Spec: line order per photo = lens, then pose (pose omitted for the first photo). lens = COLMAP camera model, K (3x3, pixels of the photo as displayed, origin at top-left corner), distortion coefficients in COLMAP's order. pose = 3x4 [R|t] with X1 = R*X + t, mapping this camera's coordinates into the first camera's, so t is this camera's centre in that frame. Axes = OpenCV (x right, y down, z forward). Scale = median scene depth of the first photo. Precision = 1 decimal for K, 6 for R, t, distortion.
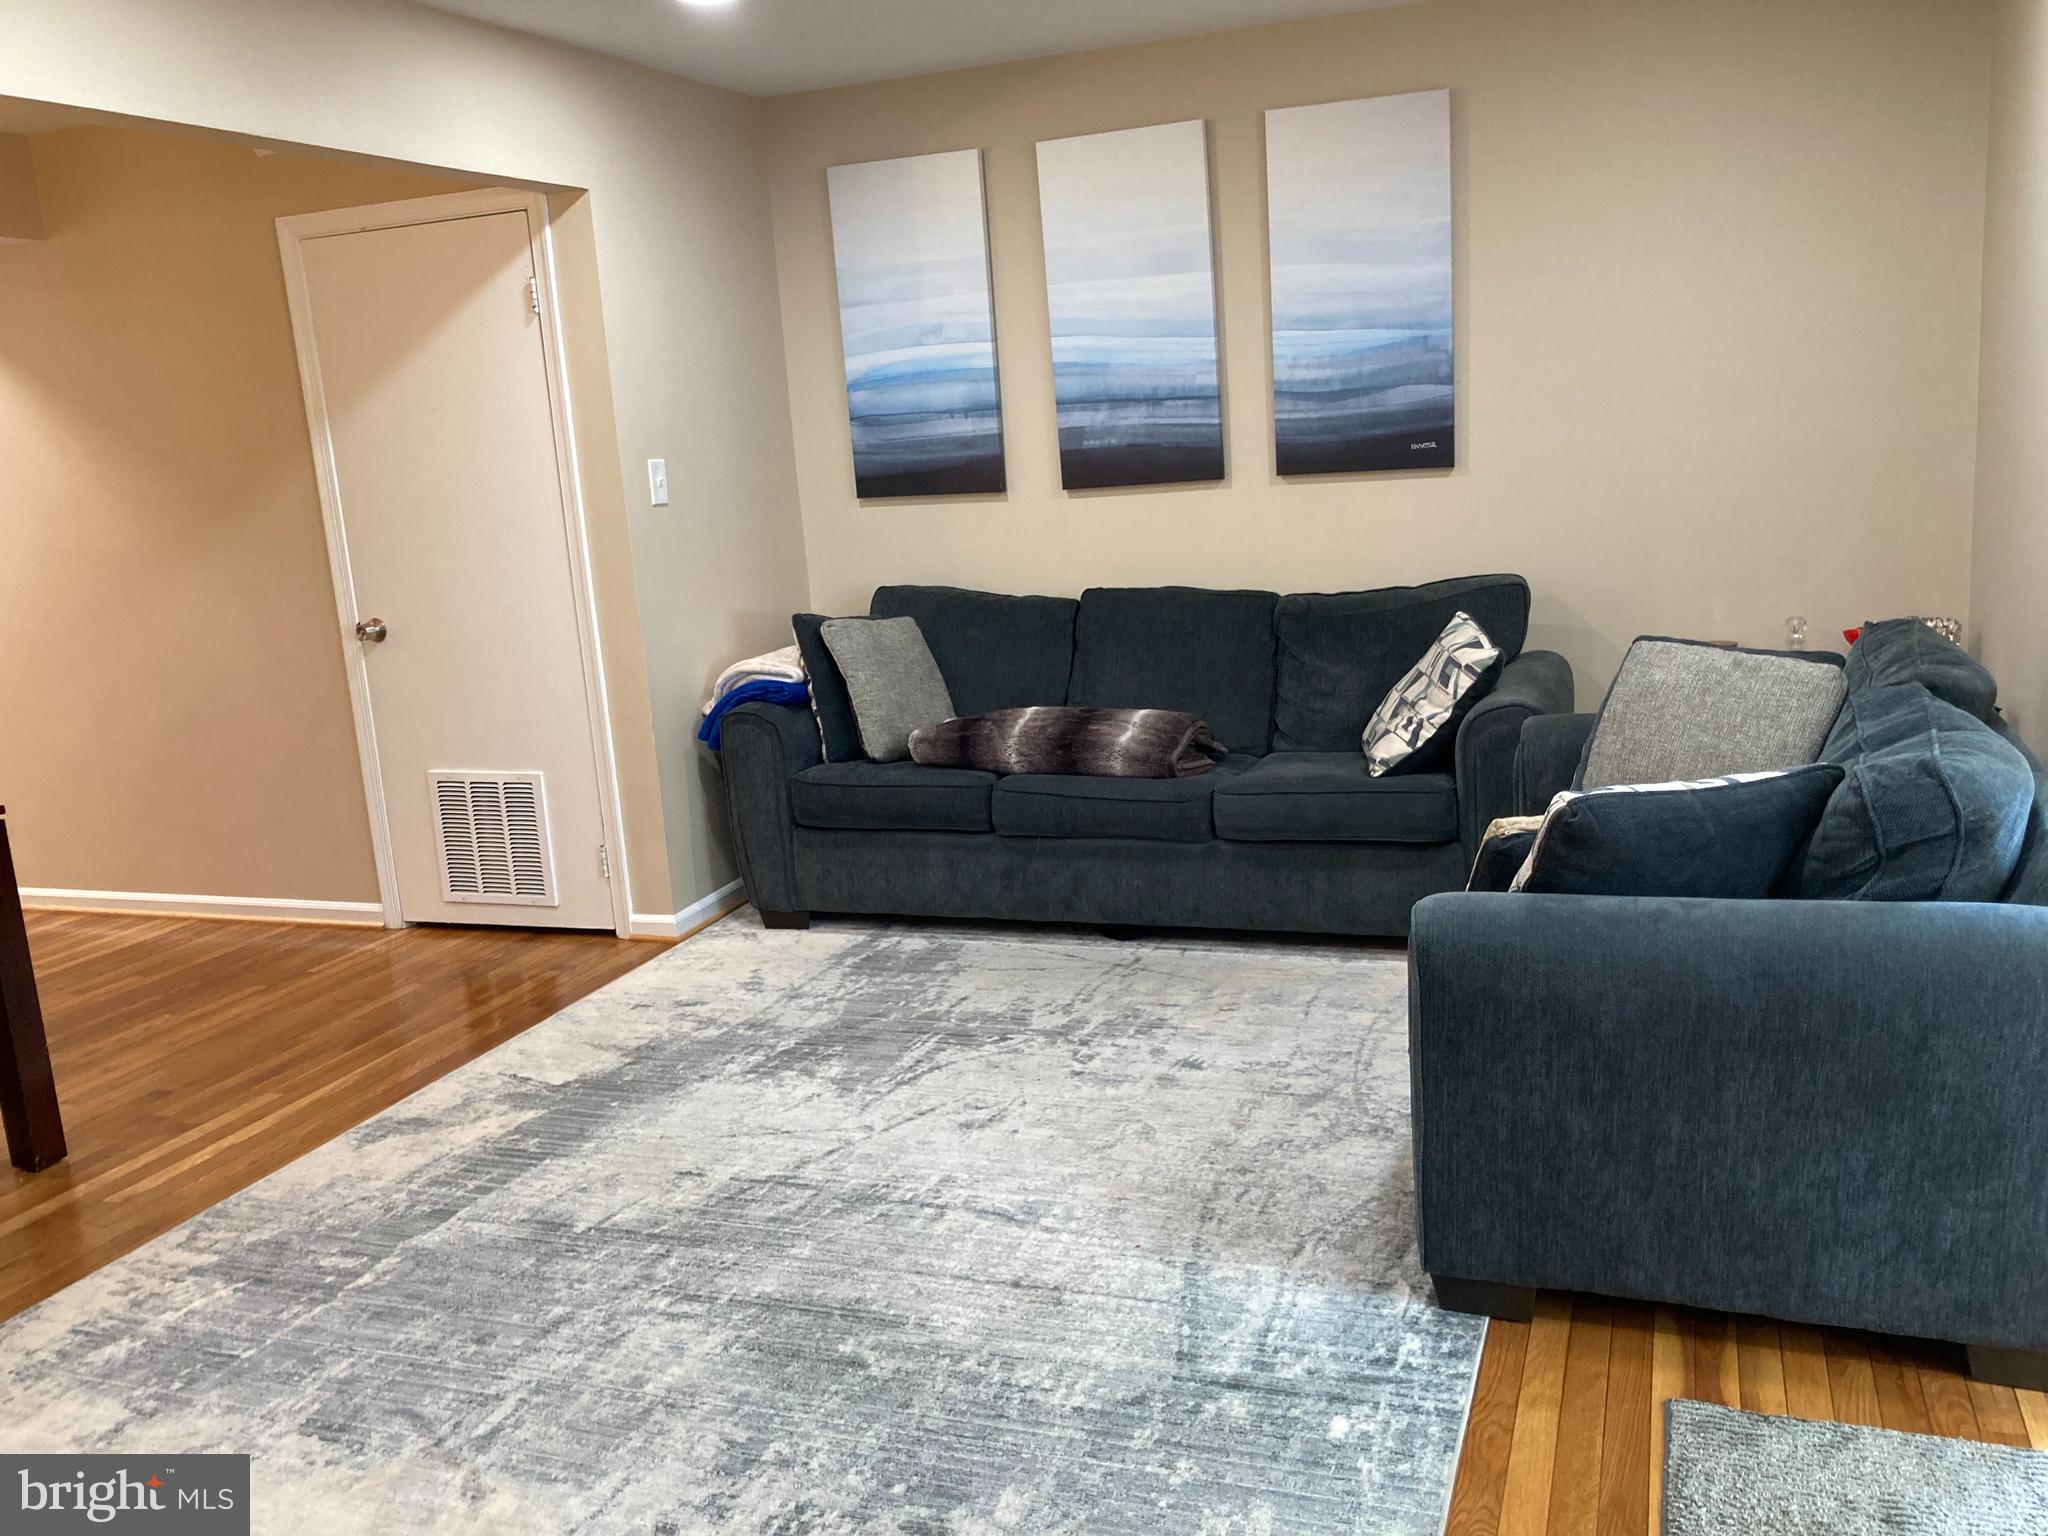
lens RADIAL K [[1696.8, 0, 1032.2], [0, 1696.8, 756.5], [0, 0, 1]] dist [0.050993, -0.064513]
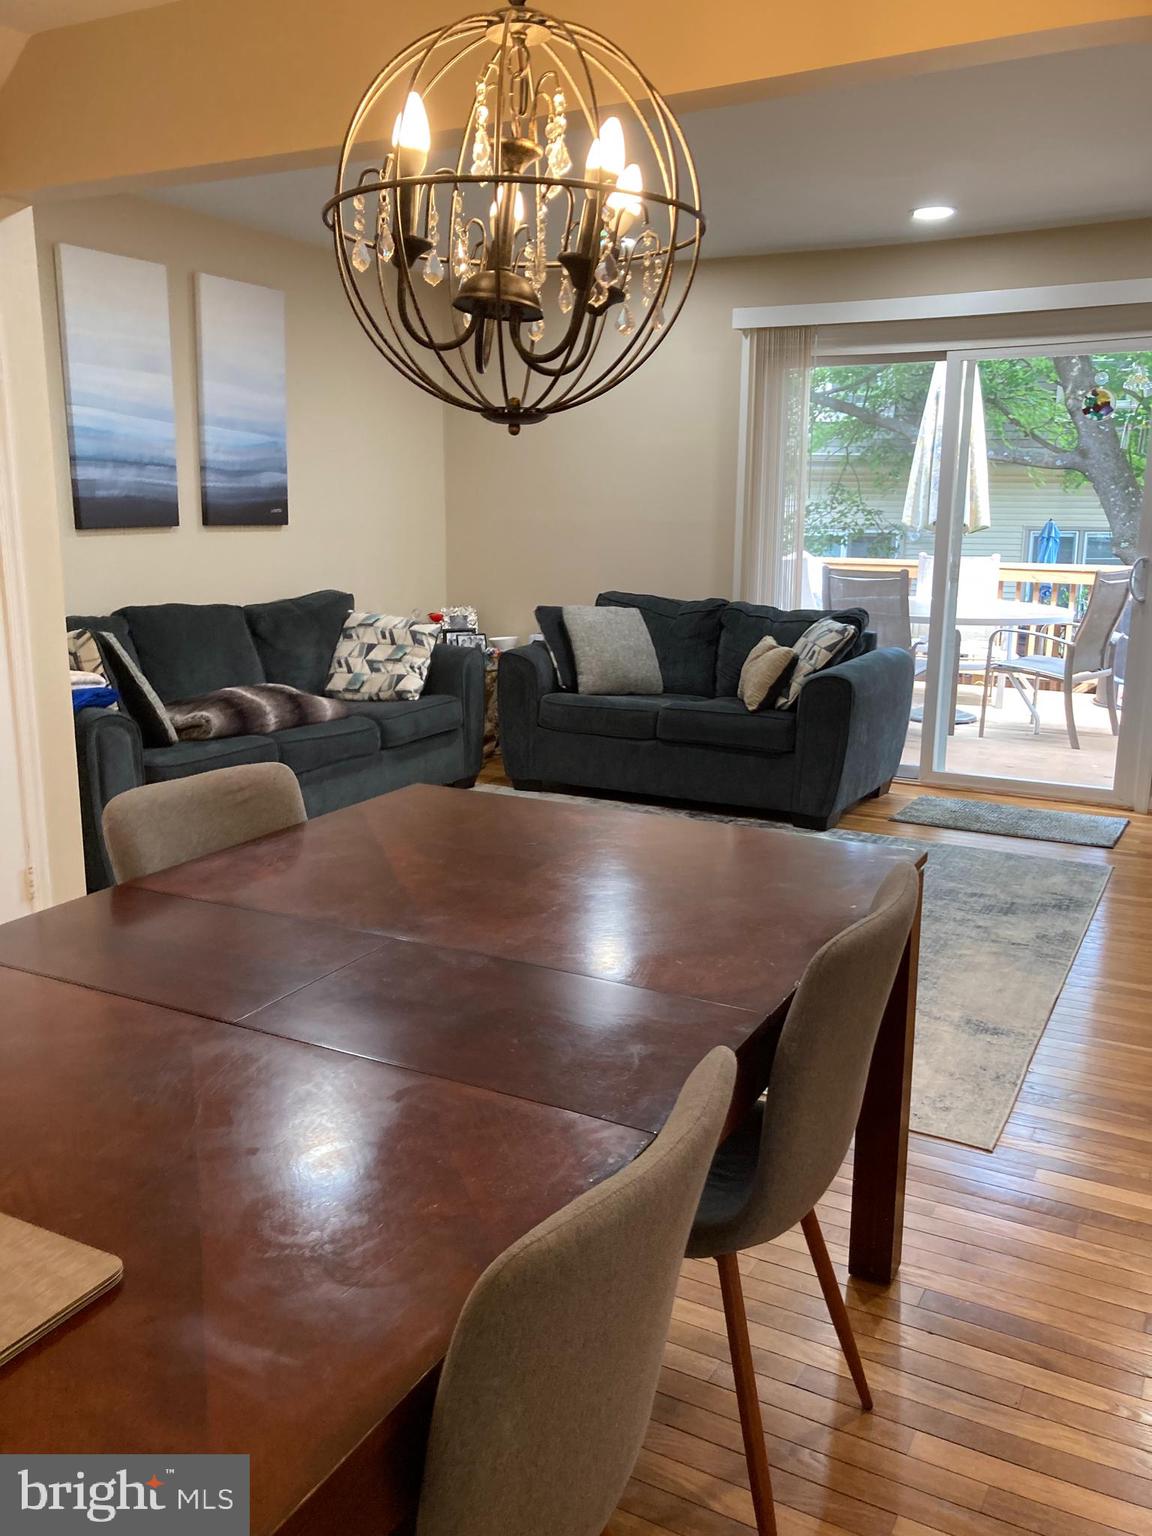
lens RADIAL K [[1272.6, 0, 590.1], [0, 1272.6, 786.4], [0, 0, 1]] dist [0.050993, -0.064513]
pose [[0.112273, -0.159301, 0.980825, -0.936944], [0.159662, 0.977133, 0.140426, -0.049039], [-0.980766, 0.140835, 0.135140, 0.569072]]
